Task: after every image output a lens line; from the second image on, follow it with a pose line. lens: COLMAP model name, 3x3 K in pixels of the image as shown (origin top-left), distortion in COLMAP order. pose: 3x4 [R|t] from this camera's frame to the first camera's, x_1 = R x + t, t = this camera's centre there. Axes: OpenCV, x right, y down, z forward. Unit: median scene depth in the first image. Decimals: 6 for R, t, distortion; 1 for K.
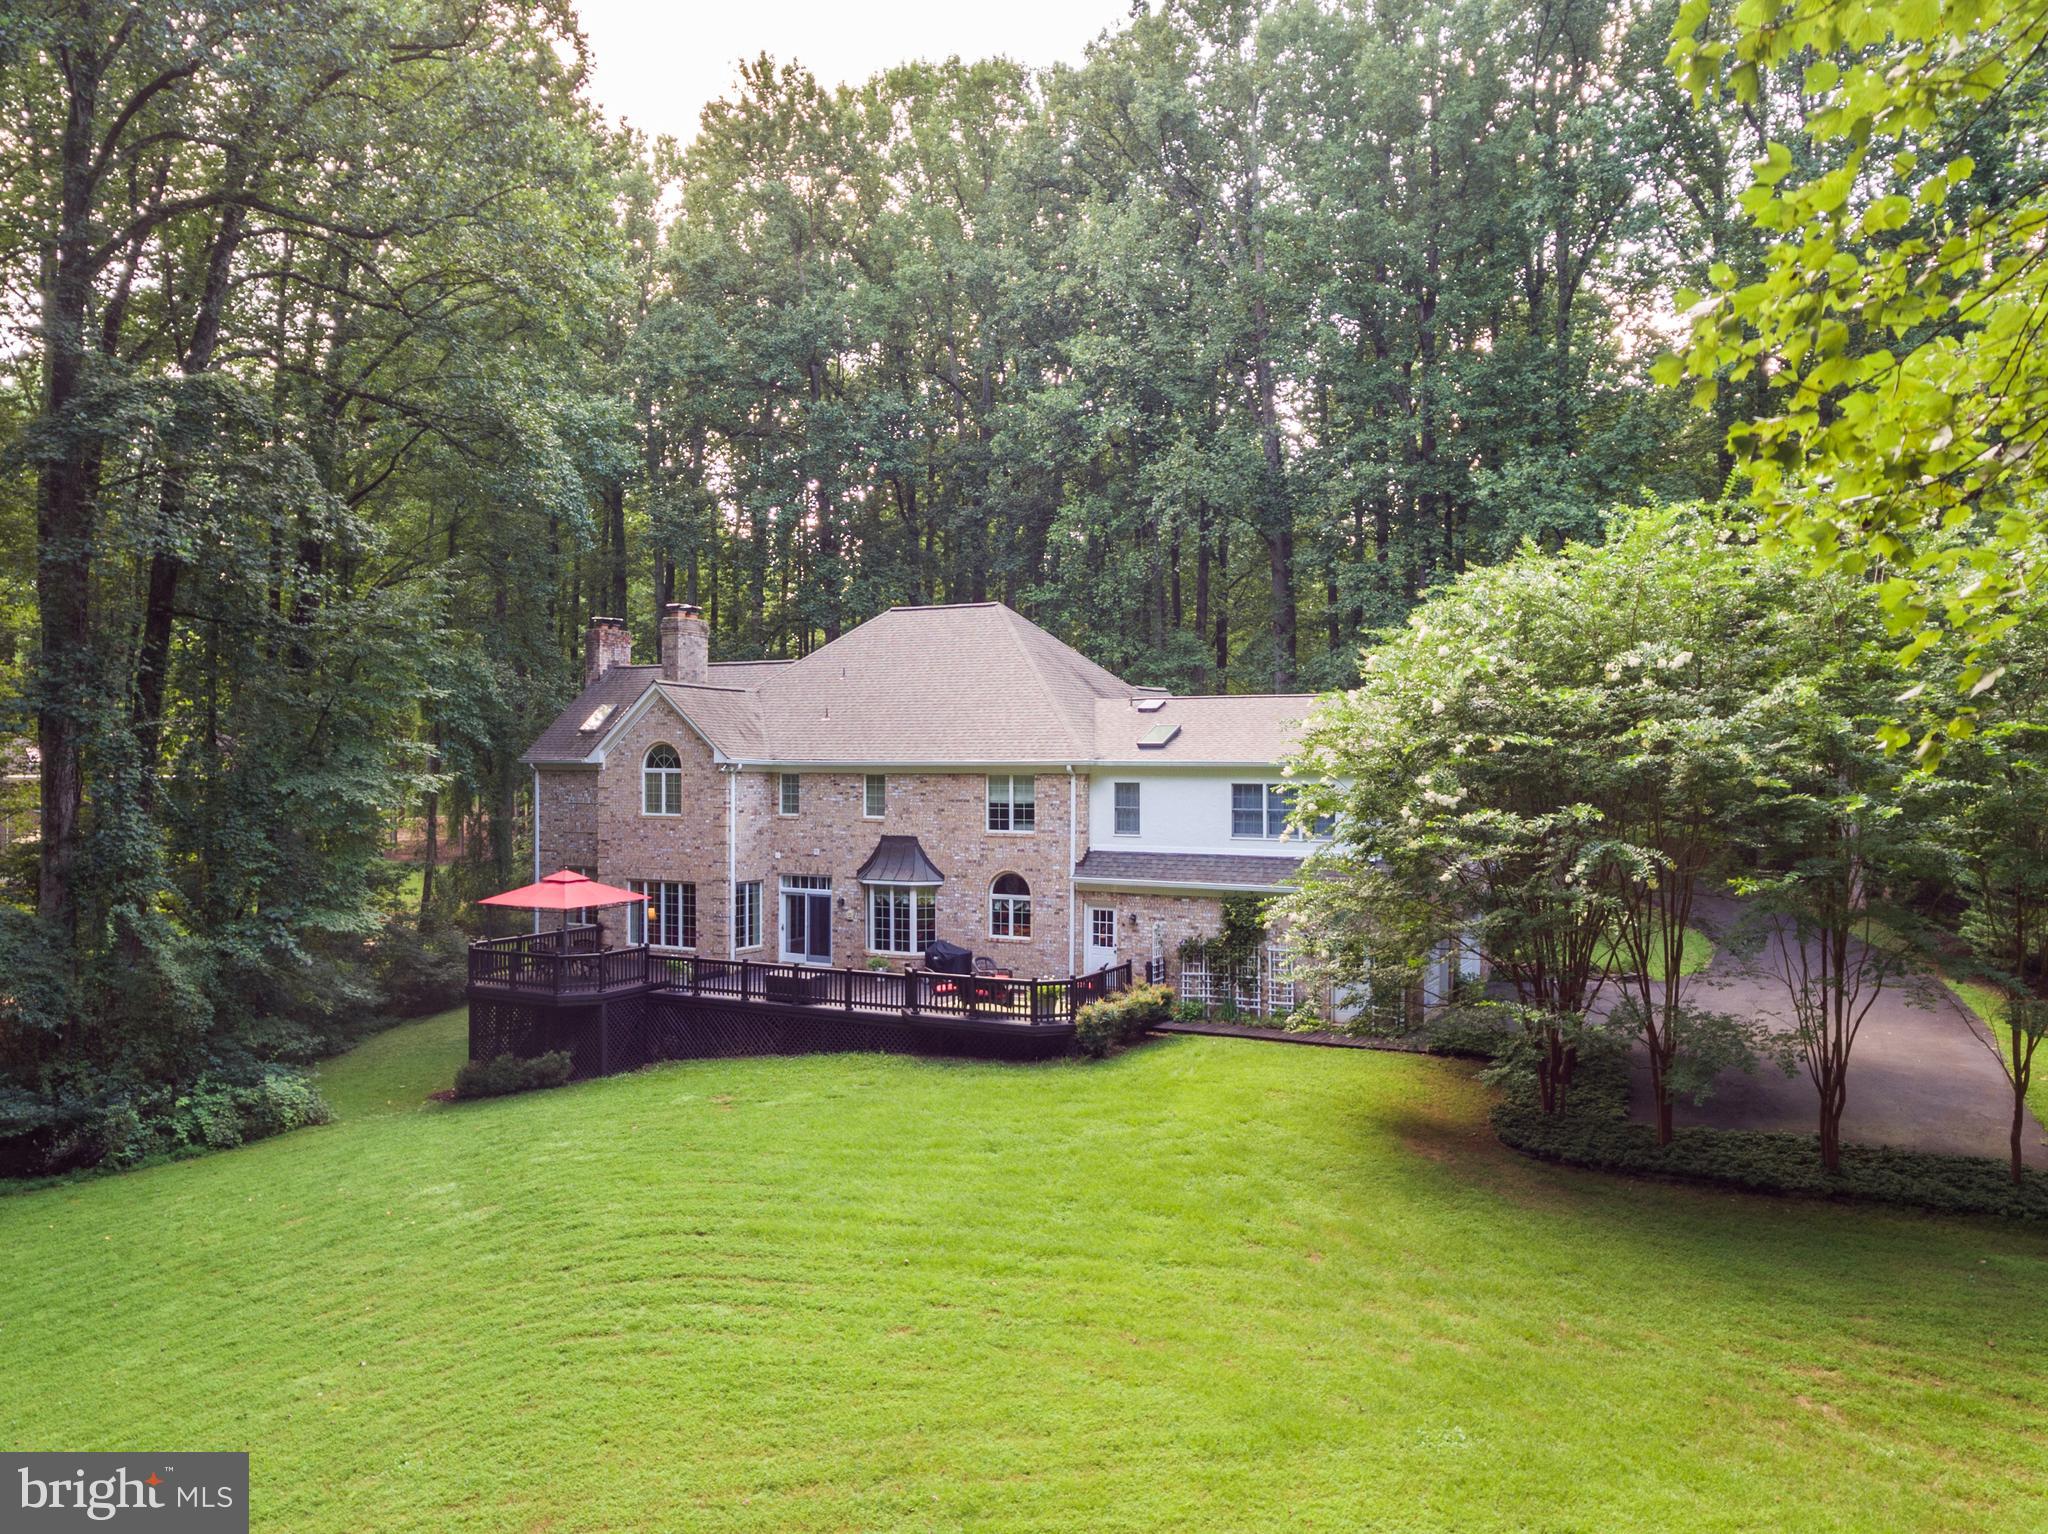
lens RADIAL K [[1489.8, 0, 999.4], [0, 1489.8, 771.7], [0, 0, 1]] dist [-0.002746, 0.001904]
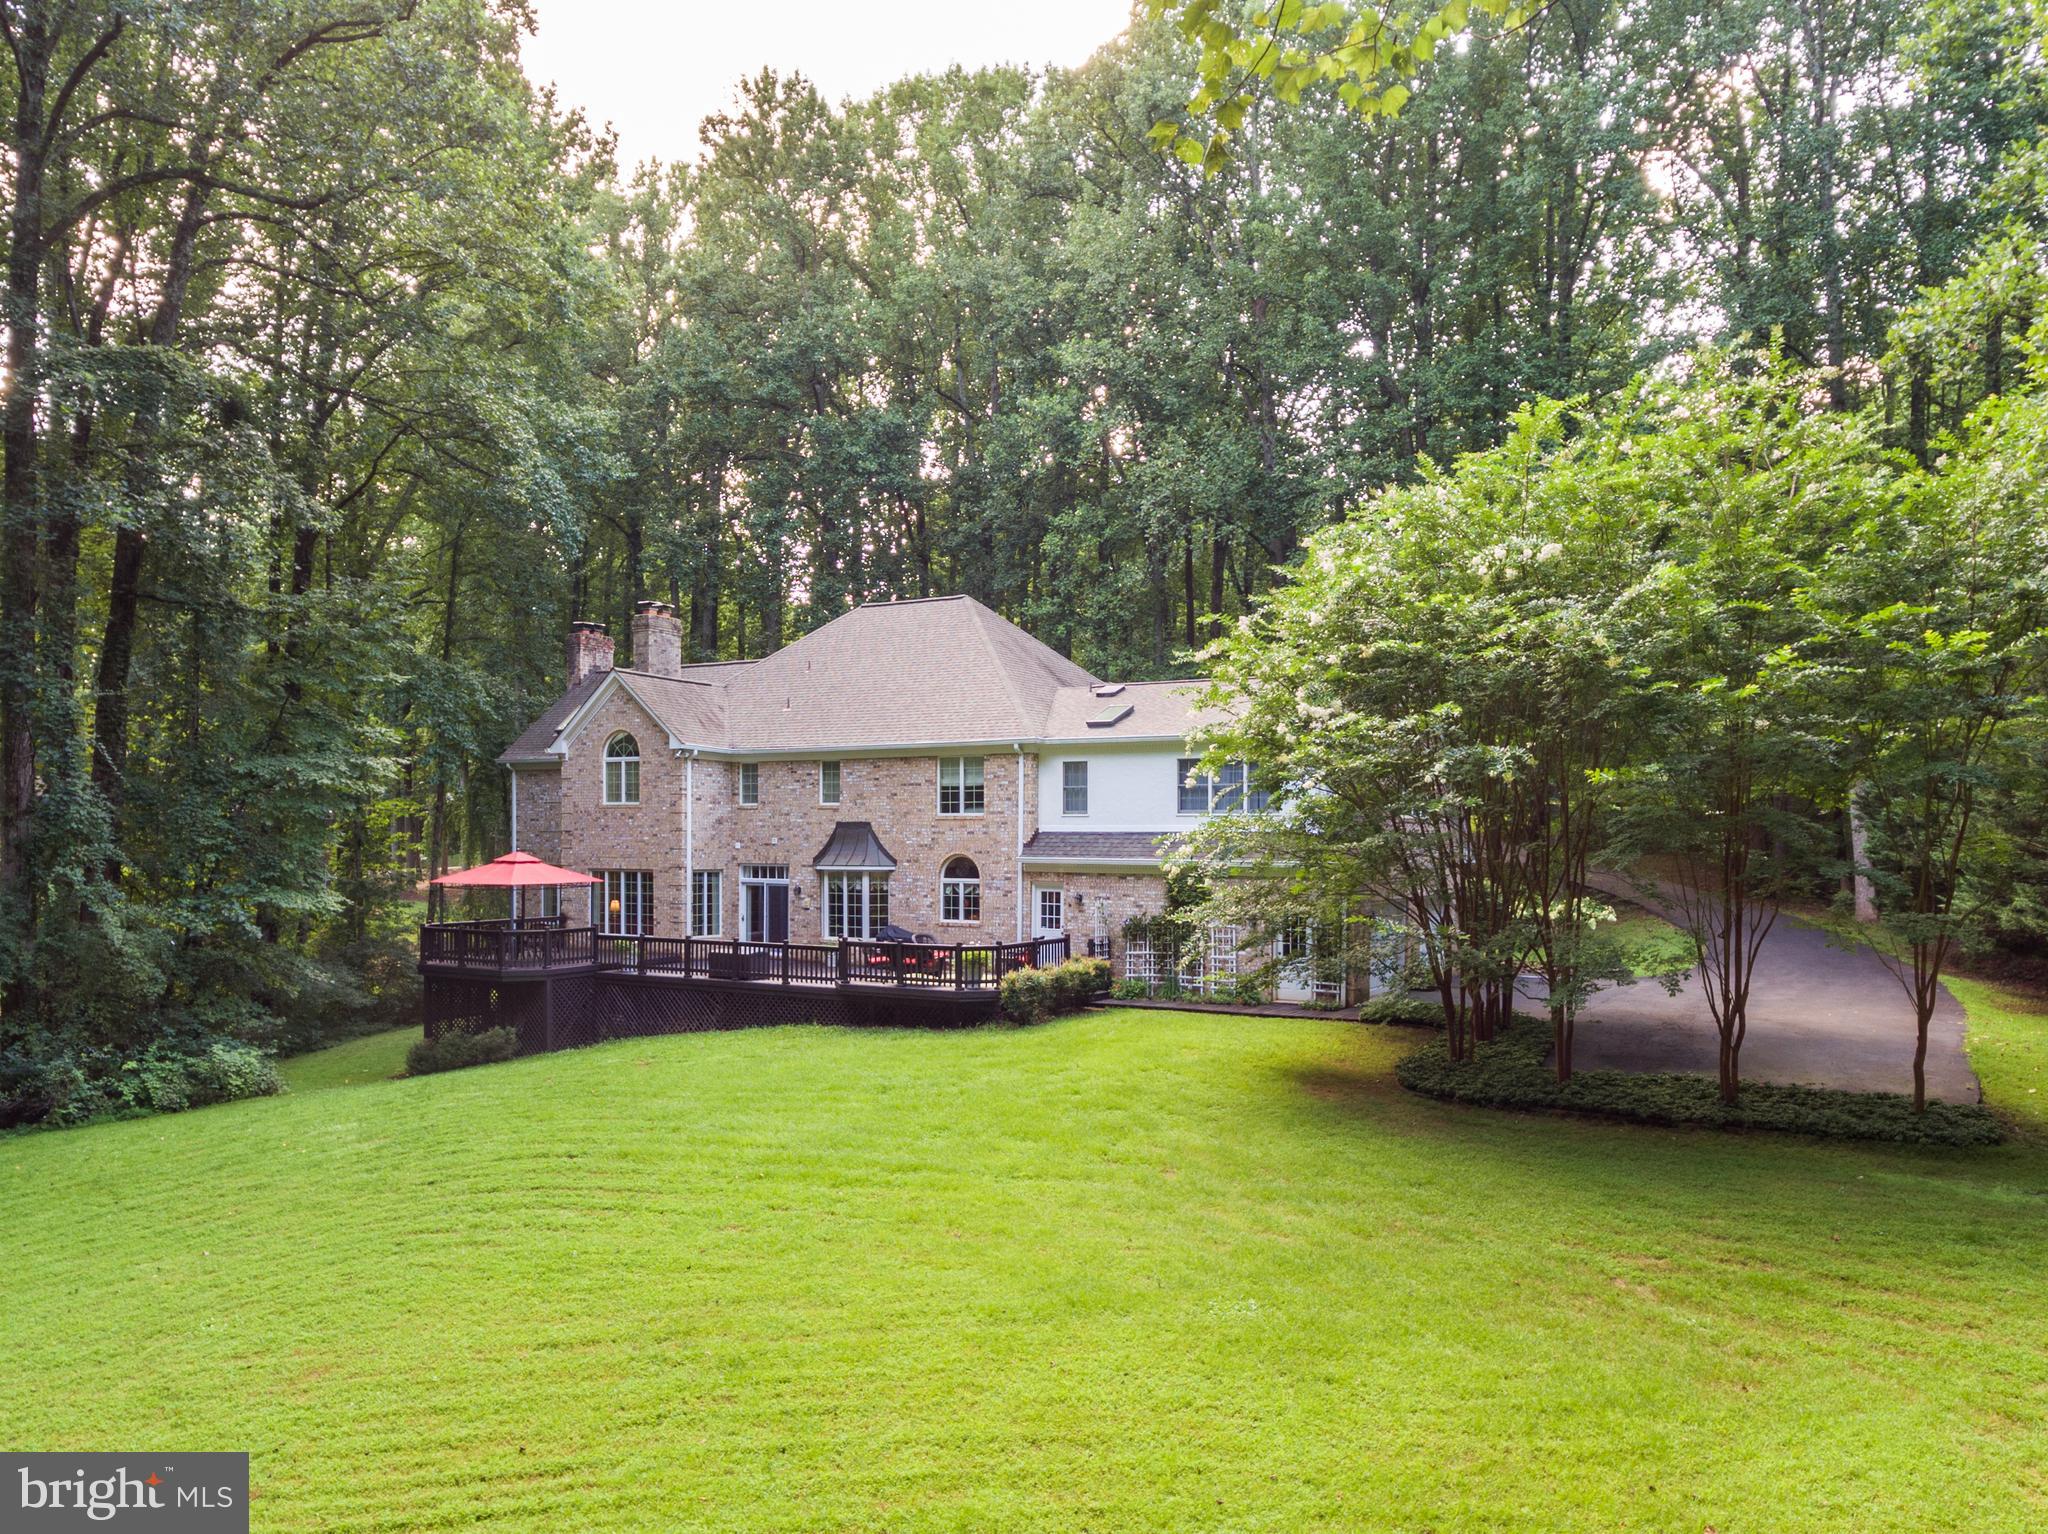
lens RADIAL K [[1499.4, 0, 995.5], [0, 1499.4, 864.7], [0, 0, 1]] dist [-0.001793, -0.001078]
pose [[0.998779, 0.003456, -0.049272, 0.082410], [-0.002859, 0.999922, 0.012193, 0.063726], [0.049310, -0.012037, 0.998711, 0.008666]]
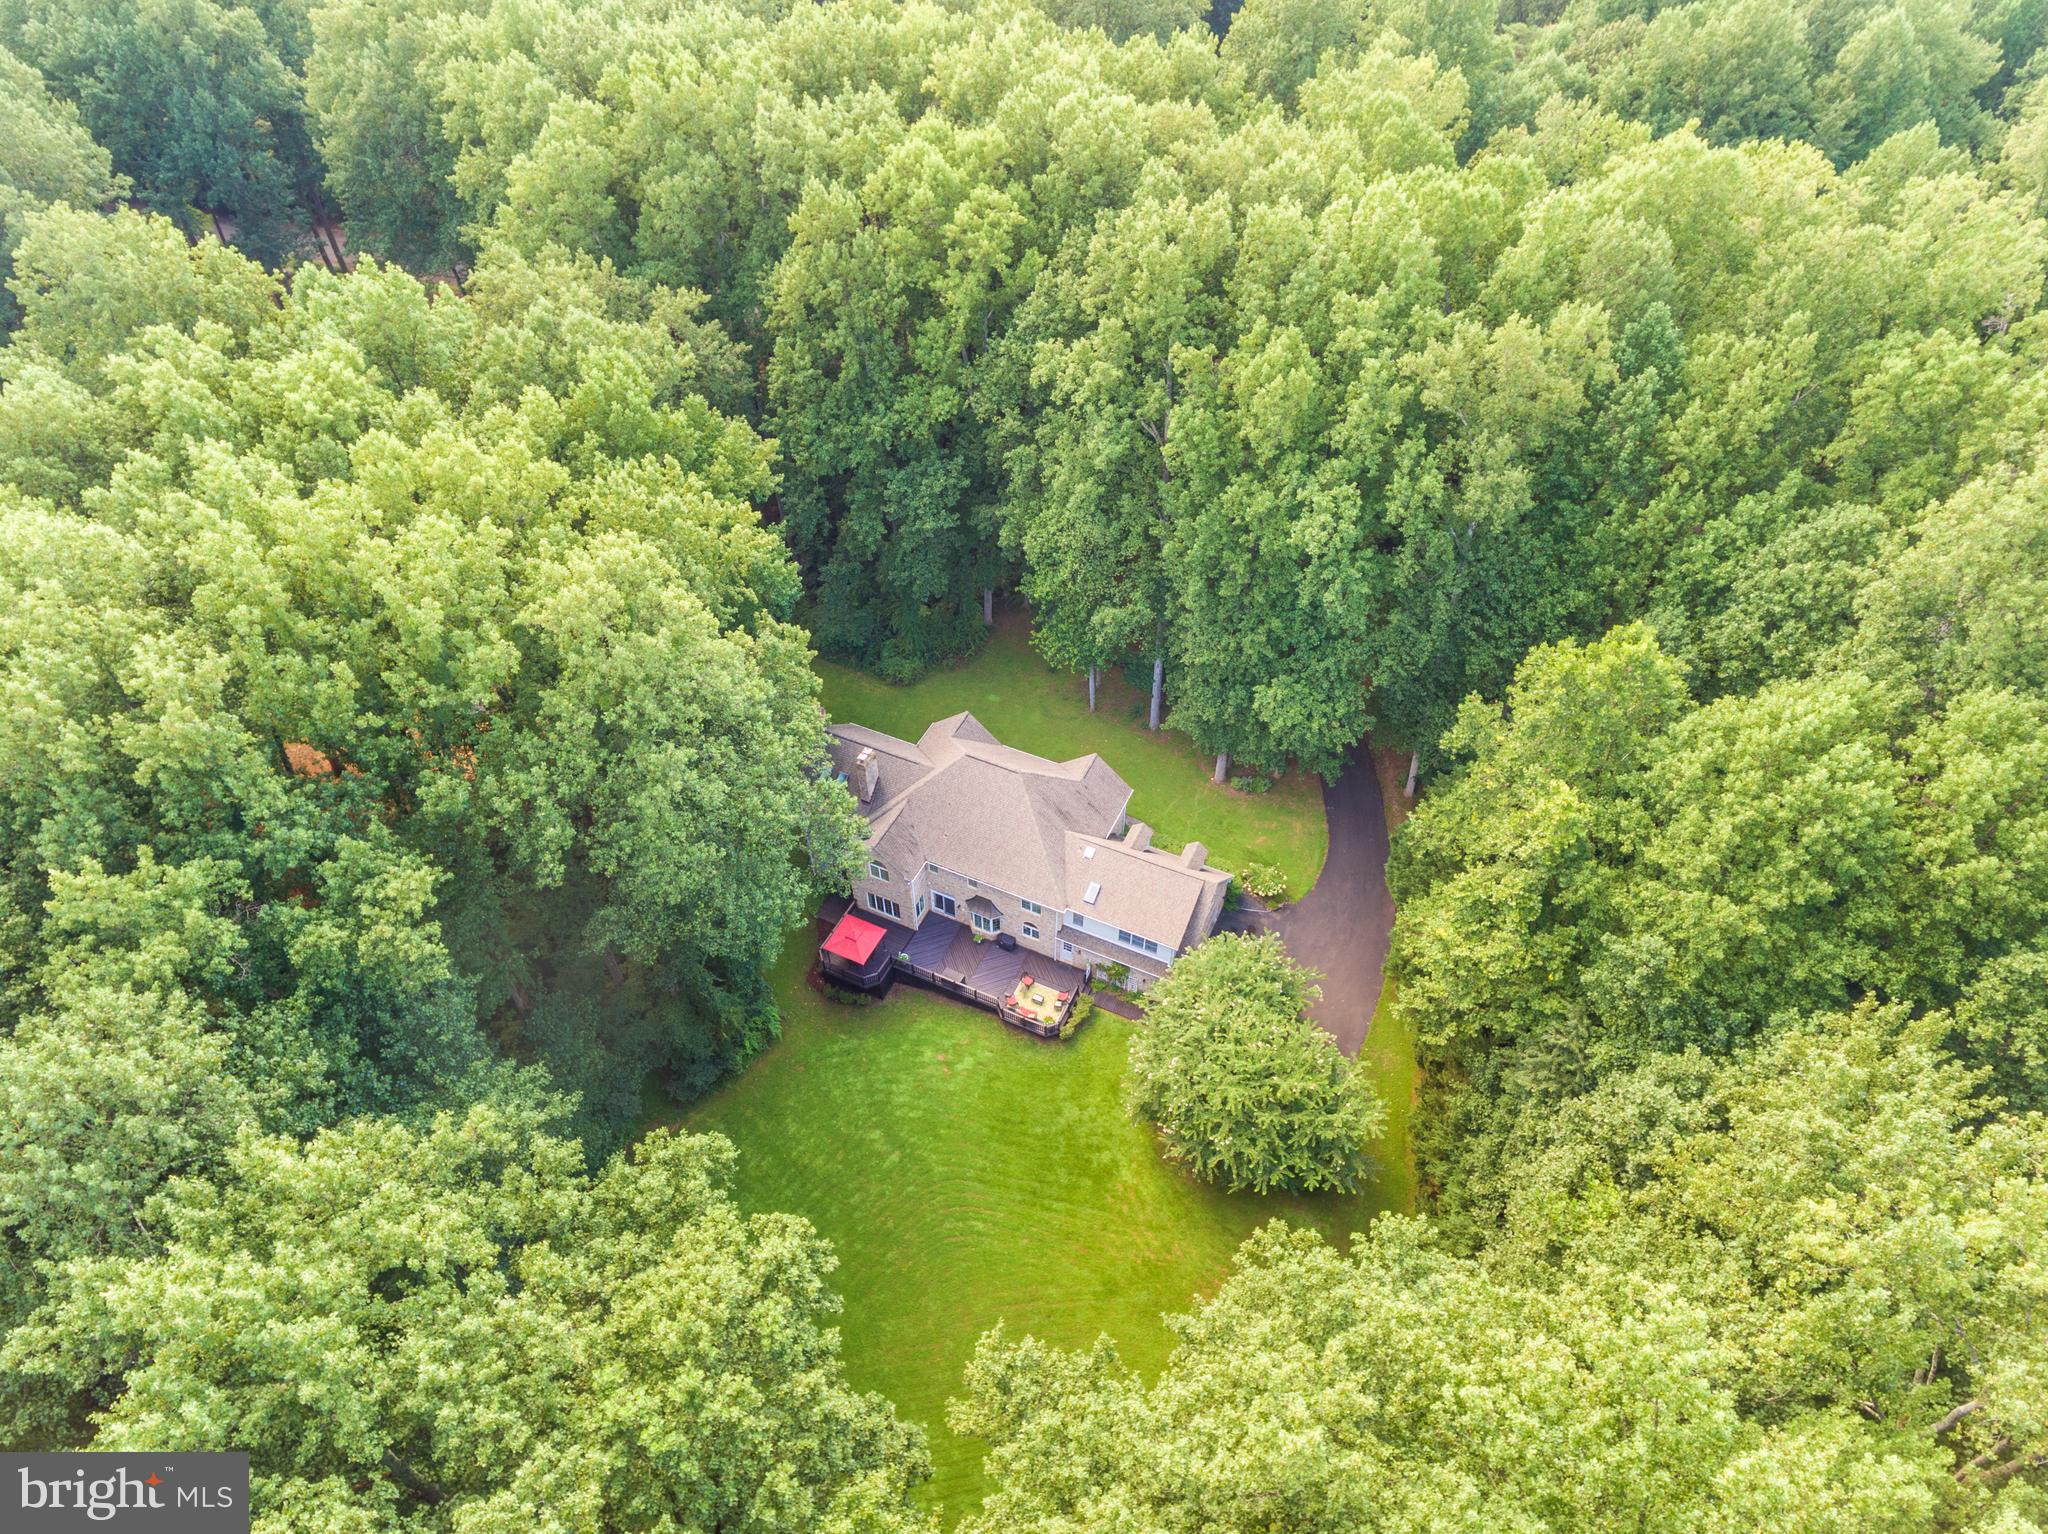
lens RADIAL K [[1231.6, 0, 1024.0], [0, 1231.6, 767.0], [0, 0, 1]] dist [-0.001613, -0.000245]
pose [[0.997818, -0.047647, 0.045704, -0.090358], [0.000927, 0.702282, 0.711898, -1.654460], [-0.066017, -0.710302, 0.700794, -0.279860]]
